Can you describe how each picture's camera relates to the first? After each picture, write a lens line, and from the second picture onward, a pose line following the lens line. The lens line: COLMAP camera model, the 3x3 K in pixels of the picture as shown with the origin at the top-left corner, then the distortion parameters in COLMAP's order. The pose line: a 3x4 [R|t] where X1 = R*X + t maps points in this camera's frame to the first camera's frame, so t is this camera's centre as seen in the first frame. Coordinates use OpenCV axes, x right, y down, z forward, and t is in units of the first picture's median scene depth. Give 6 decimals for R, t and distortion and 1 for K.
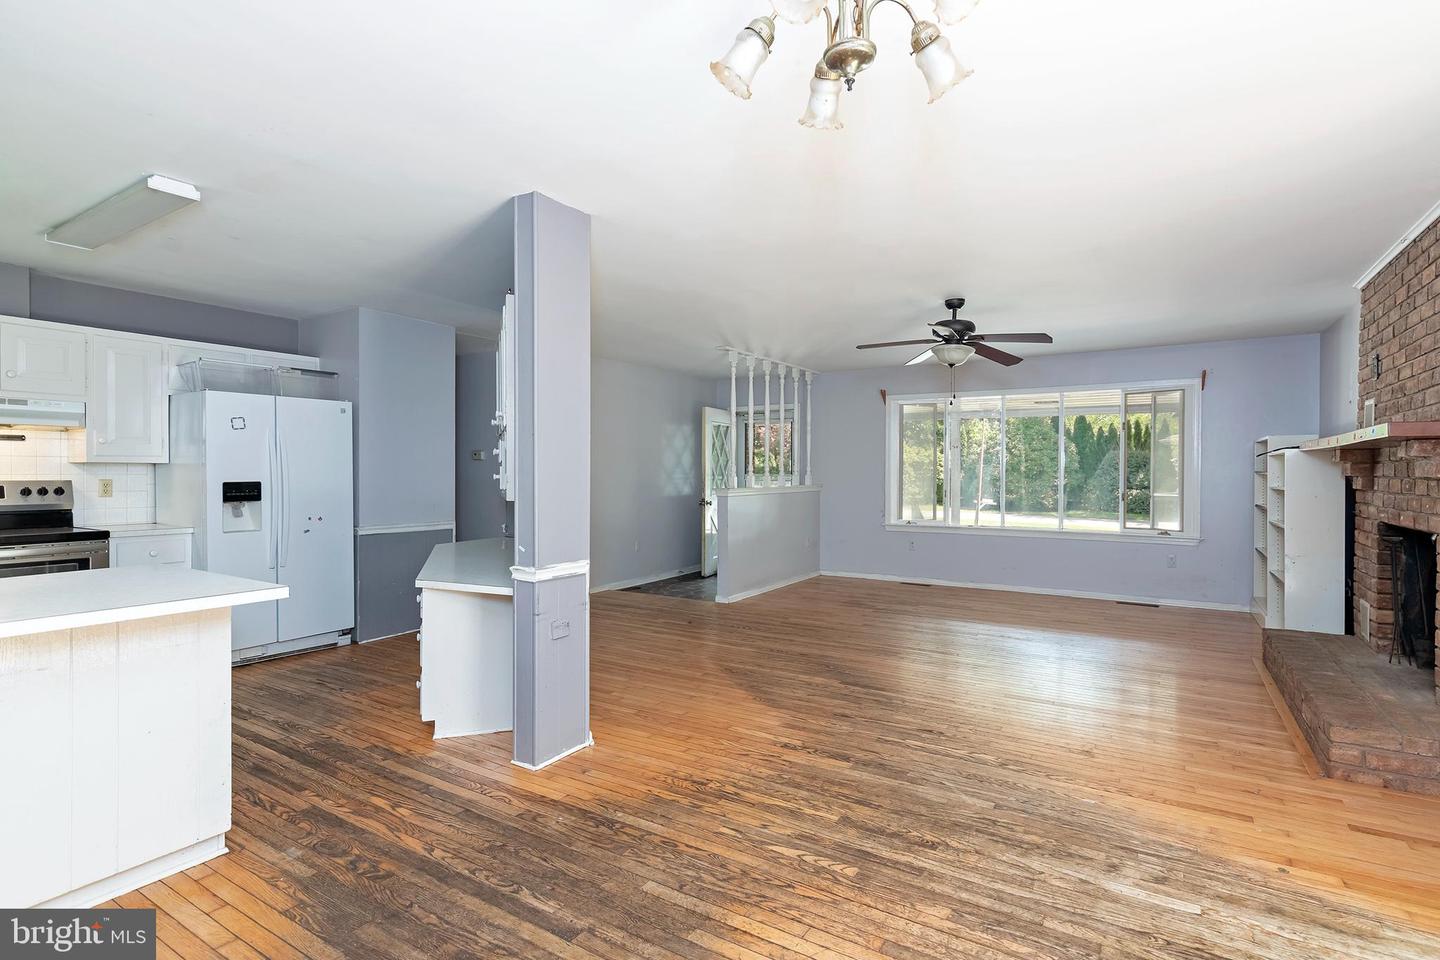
lens RADIAL K [[703.9, 0, 716.6], [0, 703.9, 471.5], [0, 0, 1]] dist [0.000677, 0.000144]
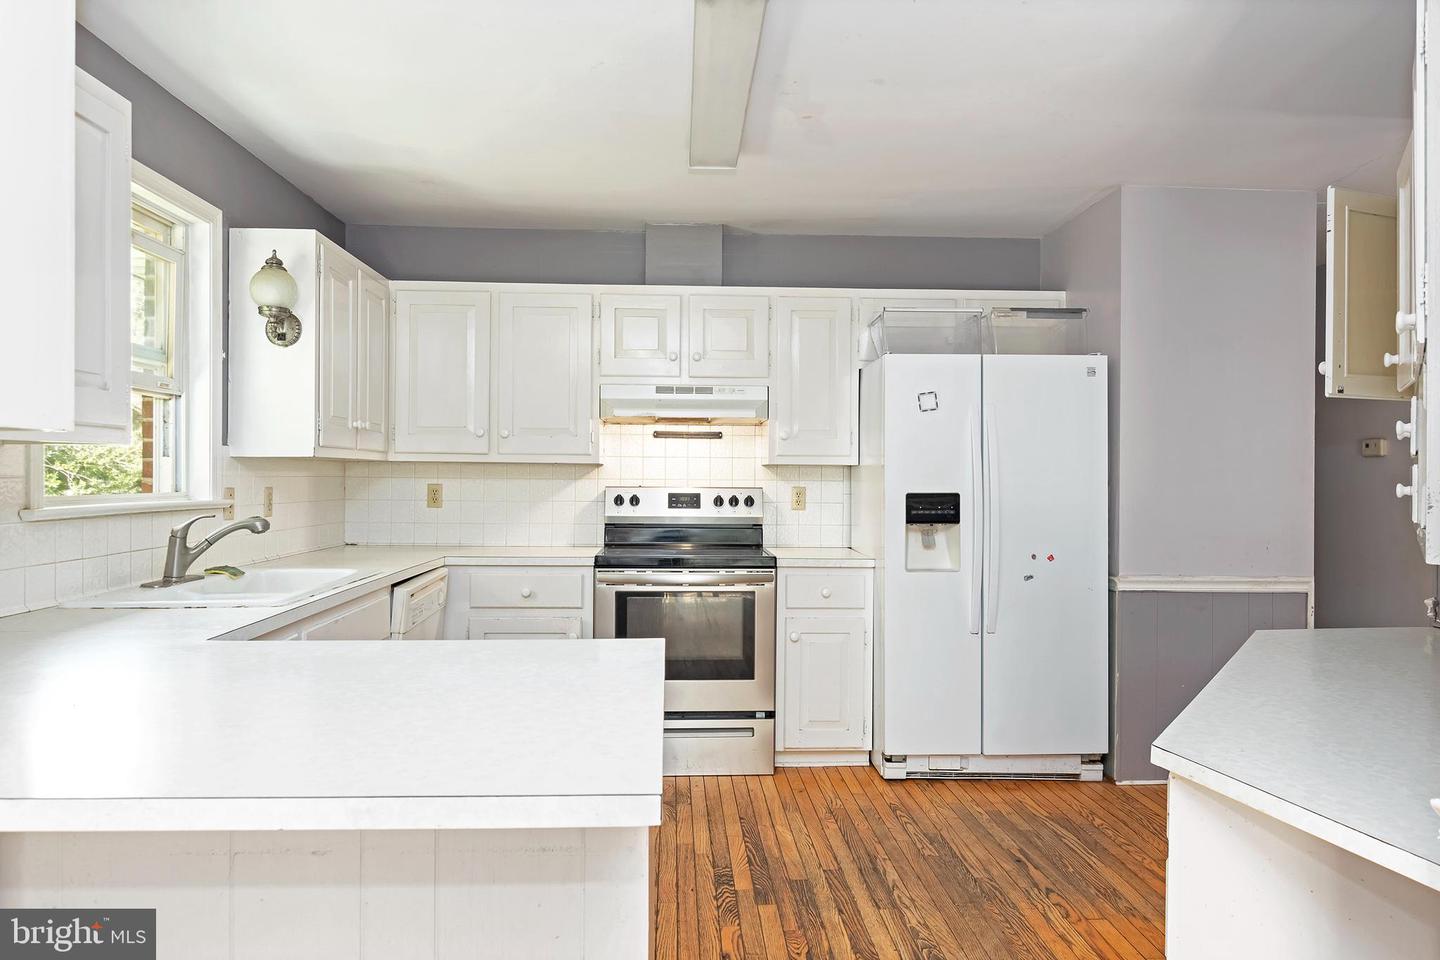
lens RADIAL K [[916.8, 0, 720.0], [0, 916.8, 480.0], [0, 0, 1]] dist [-0.003269, -0.000435]
pose [[0.572491, 0.005085, -0.819896, -0.103982], [-0.003965, 0.999986, 0.003433, 0.000686], [0.819902, 0.001285, 0.572503, 0.367990]]
